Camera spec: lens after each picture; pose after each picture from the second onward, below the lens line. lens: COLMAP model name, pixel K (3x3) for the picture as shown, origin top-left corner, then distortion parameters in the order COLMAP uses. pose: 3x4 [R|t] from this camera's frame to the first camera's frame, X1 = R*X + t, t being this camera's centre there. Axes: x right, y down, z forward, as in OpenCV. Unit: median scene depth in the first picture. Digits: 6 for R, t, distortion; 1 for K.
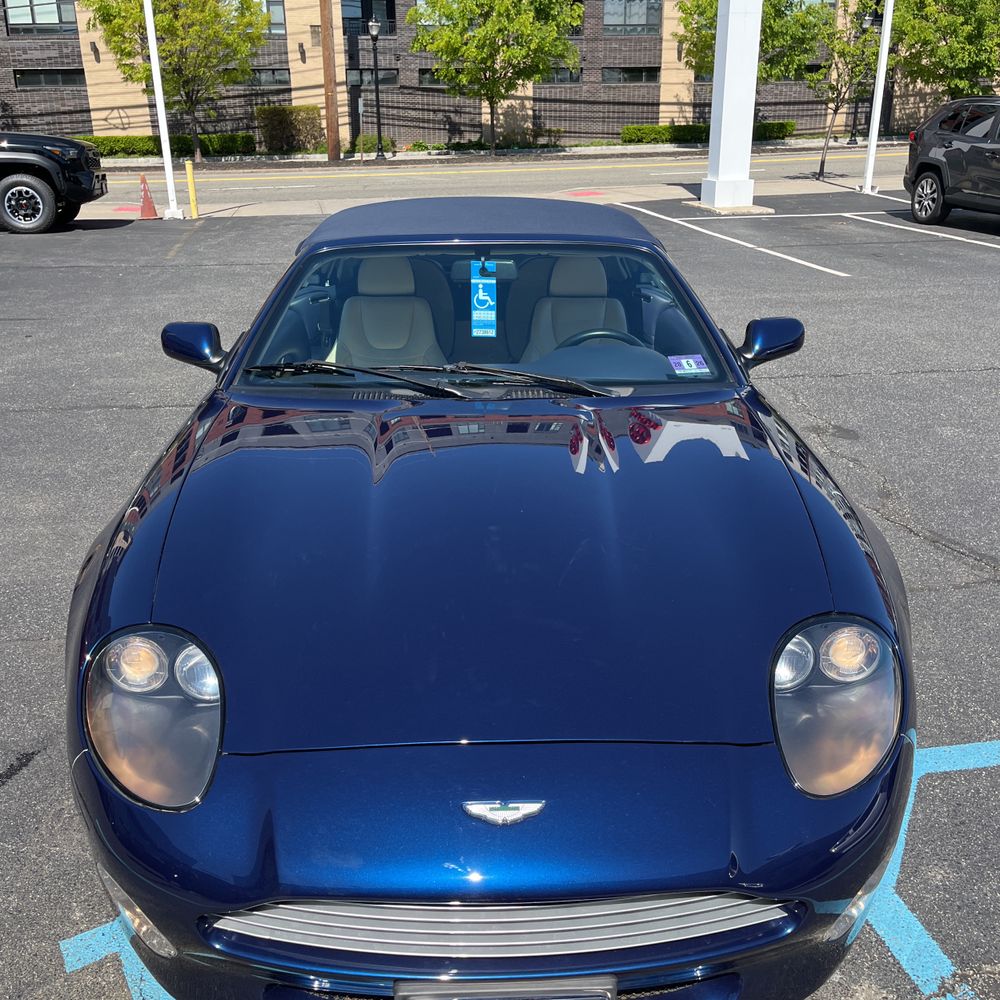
lens RADIAL K [[1015.7, 0, 491.2], [0, 1015.7, 514.1], [0, 0, 1]] dist [0.024945, 0.000000]
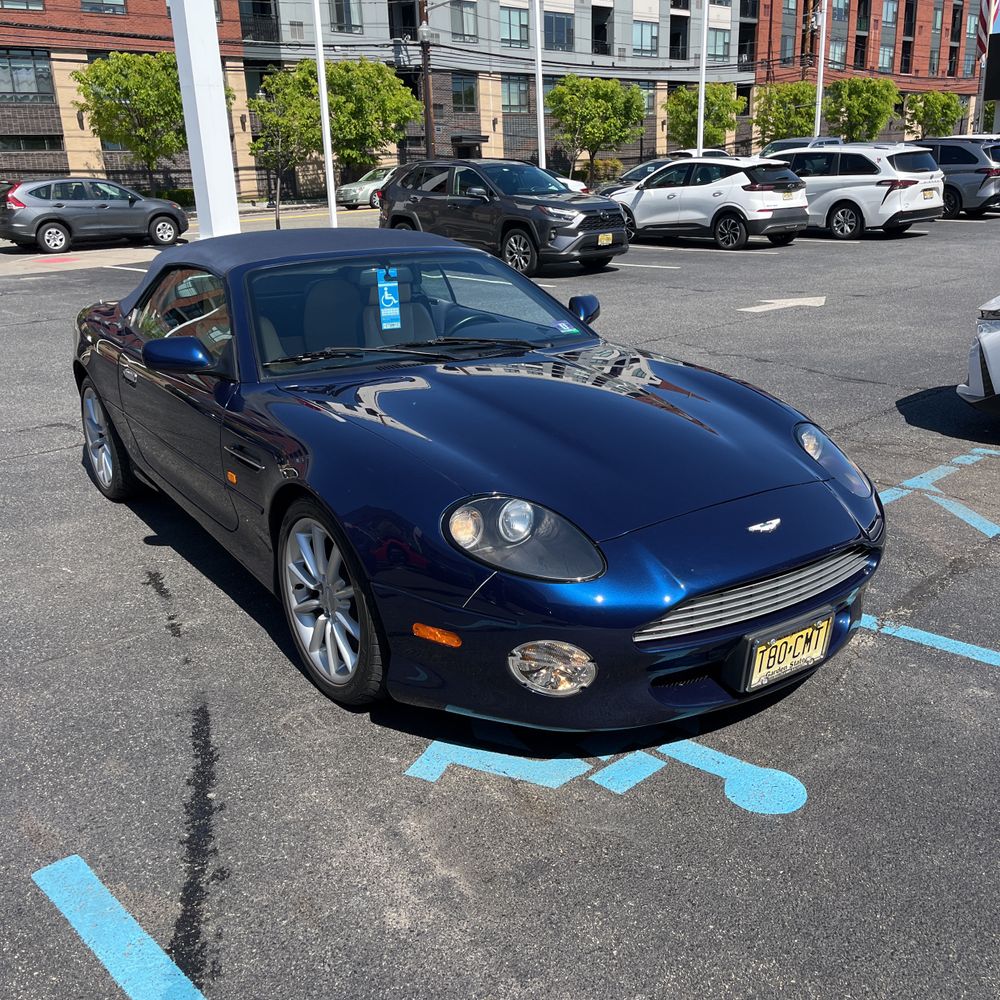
lens RADIAL K [[1015.7, 0, 508.7], [0, 1015.7, 503.3], [0, 0, 1]] dist [0.024945, 0.000000]
pose [[0.838352, -0.182528, 0.513663, -0.055509], [0.217592, 0.976004, -0.008314, 0.007649], [-0.499820, 0.118739, 0.857952, -0.012581]]
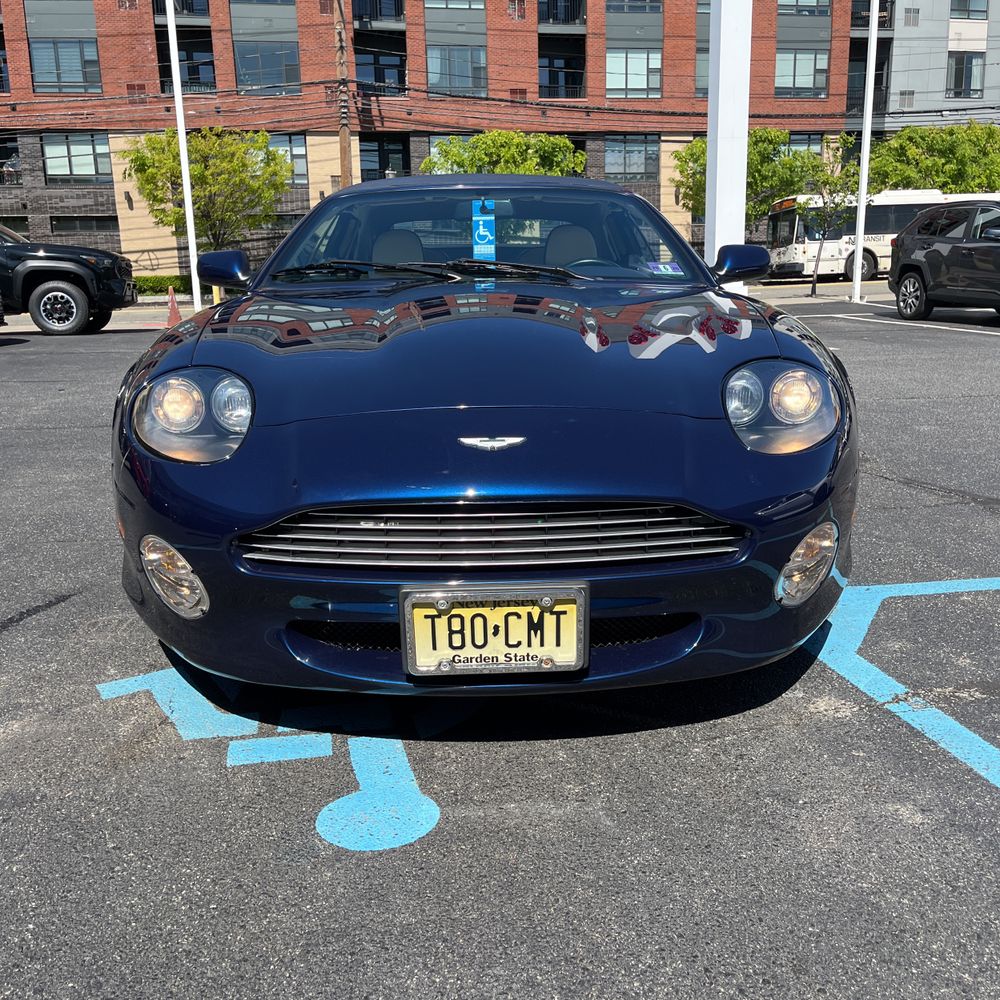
lens RADIAL K [[1015.7, 0, 502.3], [0, 1015.7, 506.0], [0, 0, 1]] dist [0.024945, 0.000000]
pose [[0.999962, -0.008593, -0.001372, 0.001134], [0.008305, 0.989497, -0.144314, 0.023825], [0.002598, 0.144297, 0.989531, -0.006827]]
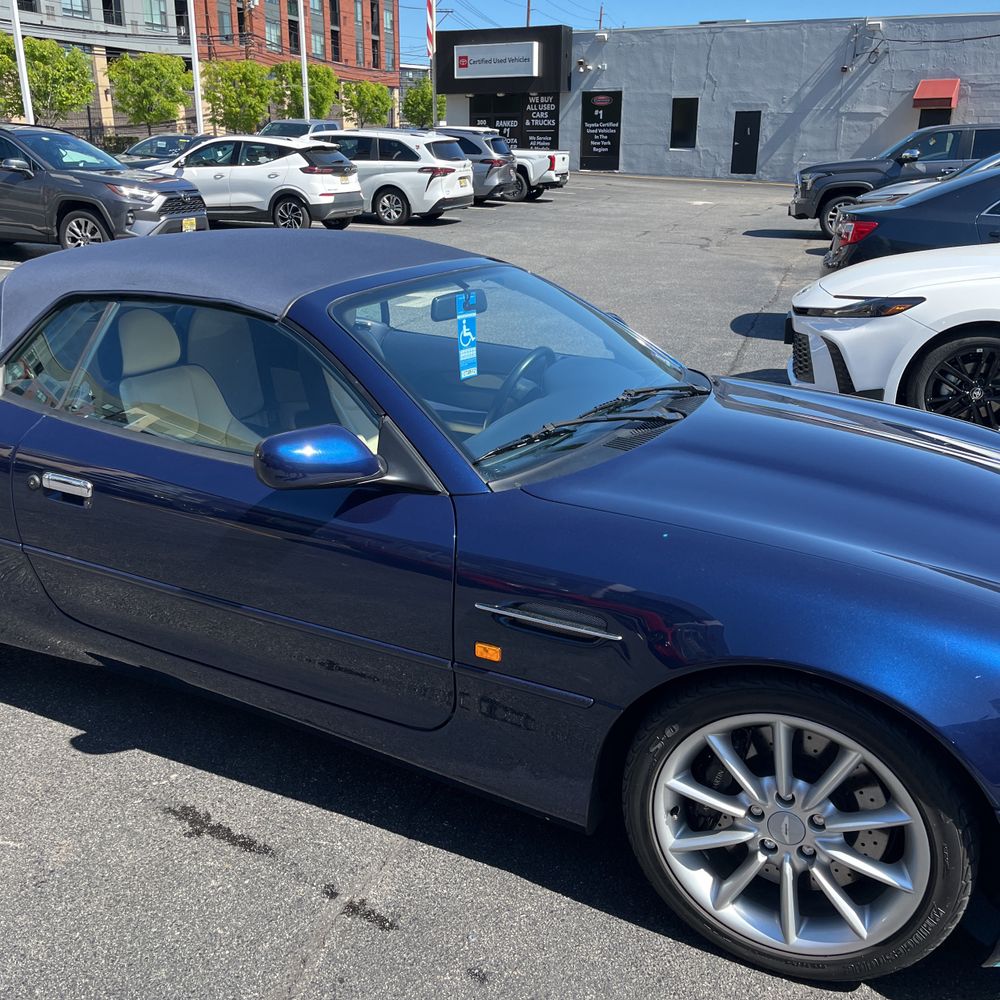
lens RADIAL K [[1015.7, 0, 487.3], [0, 1015.7, 498.2], [0, 0, 1]] dist [0.024945, 0.000000]
pose [[0.466859, -0.275235, 0.840410, -0.075097], [0.306868, 0.941703, 0.137939, -0.018655], [-0.829382, 0.193497, 0.524103, 0.052430]]
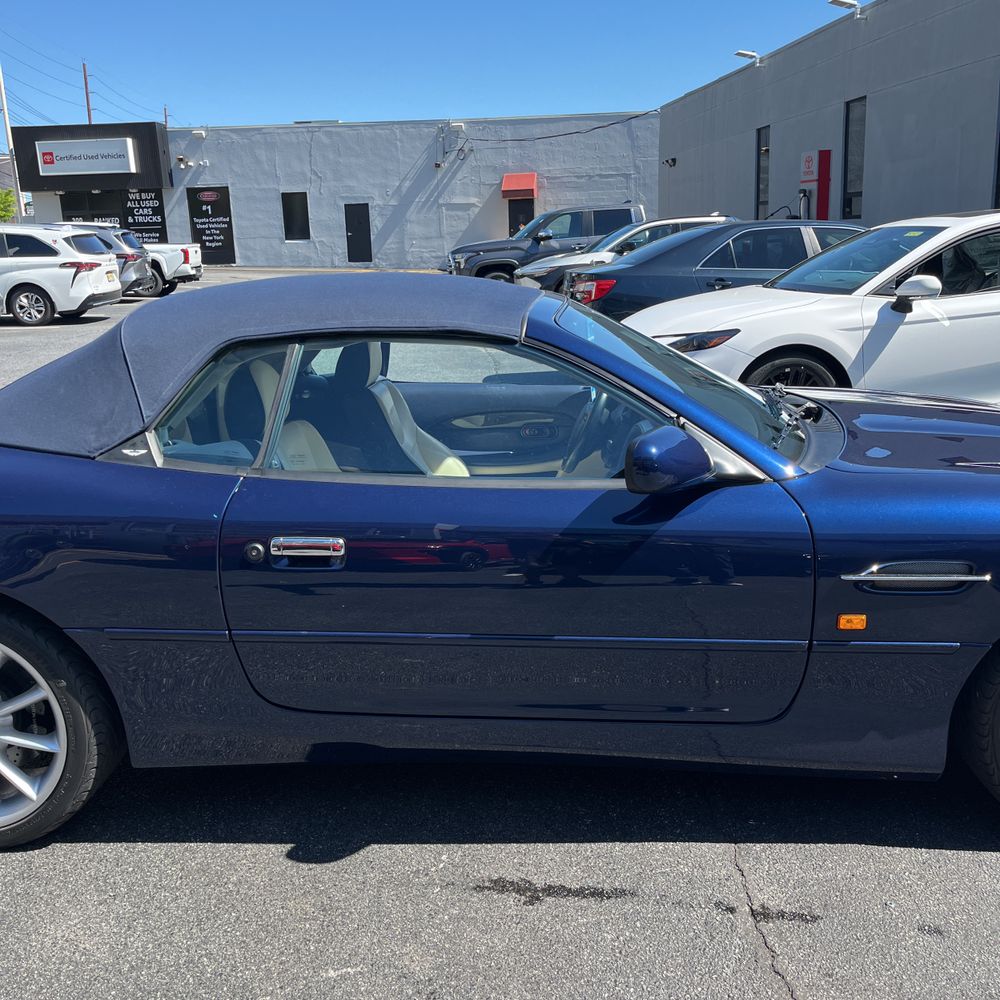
lens RADIAL K [[1015.7, 0, 508.6], [0, 1015.7, 498.9], [0, 0, 1]] dist [0.024945, 0.000000]
pose [[0.073499, -0.239244, 0.968174, -0.087505], [0.384257, 0.902639, 0.193879, -0.028922], [-0.920296, 0.357777, 0.158274, 0.092854]]
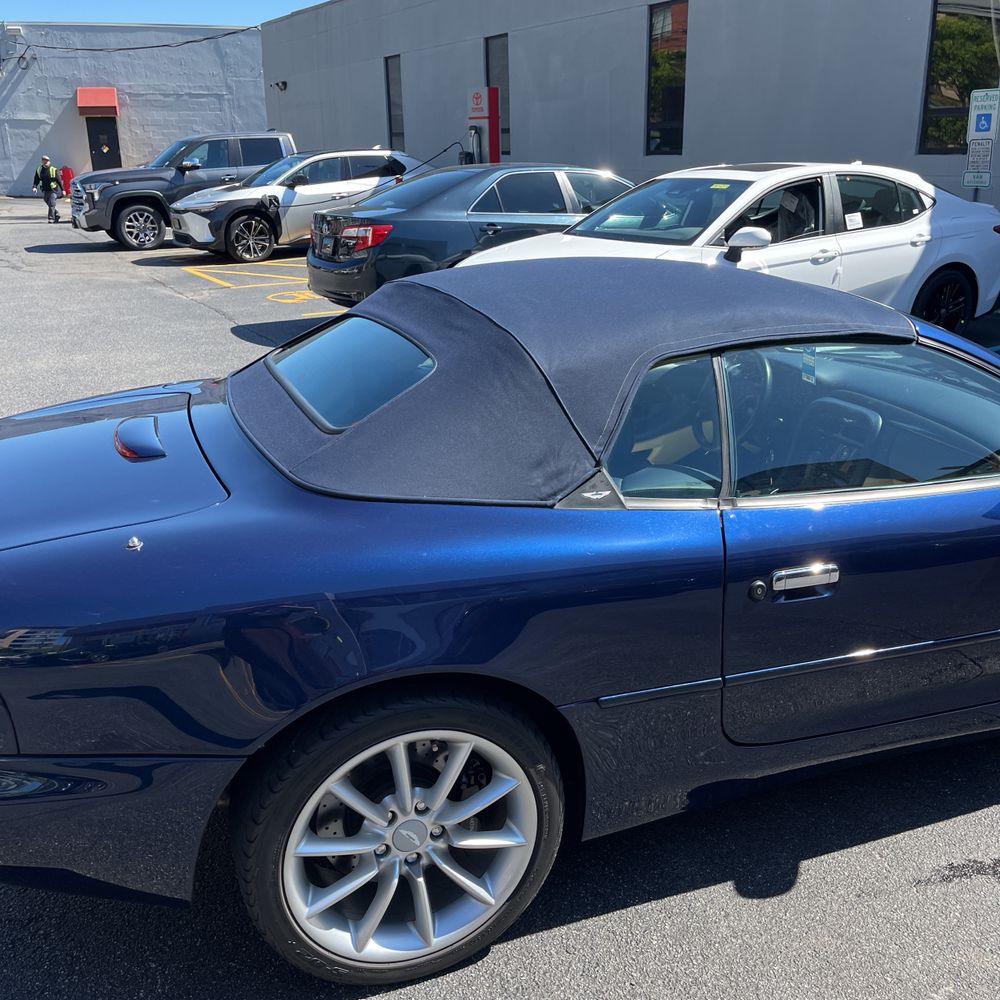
lens RADIAL K [[1015.7, 0, 494.0], [0, 1015.7, 502.9], [0, 0, 1]] dist [0.024945, 0.000000]
pose [[-0.324065, -0.294734, 0.898951, -0.074364], [0.353351, 0.843750, 0.404016, -0.053478], [-0.877568, 0.448573, -0.169285, 0.140392]]
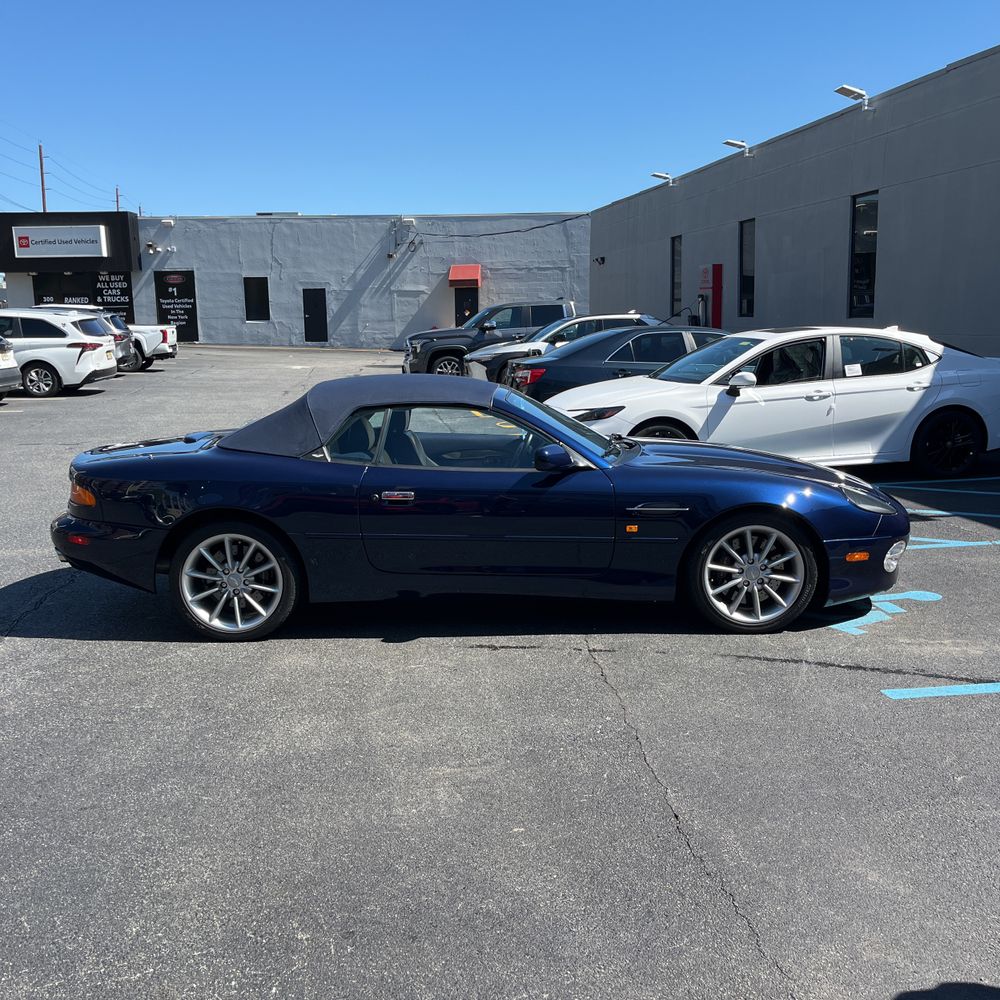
lens RADIAL K [[1015.7, 0, 504.7], [0, 1015.7, 504.1], [0, 0, 1]] dist [0.024945, 0.000000]
pose [[0.020934, -0.171576, 0.984948, -0.171663], [0.370443, 0.916374, 0.151758, -0.034110], [-0.928619, 0.361691, 0.082743, 0.089644]]
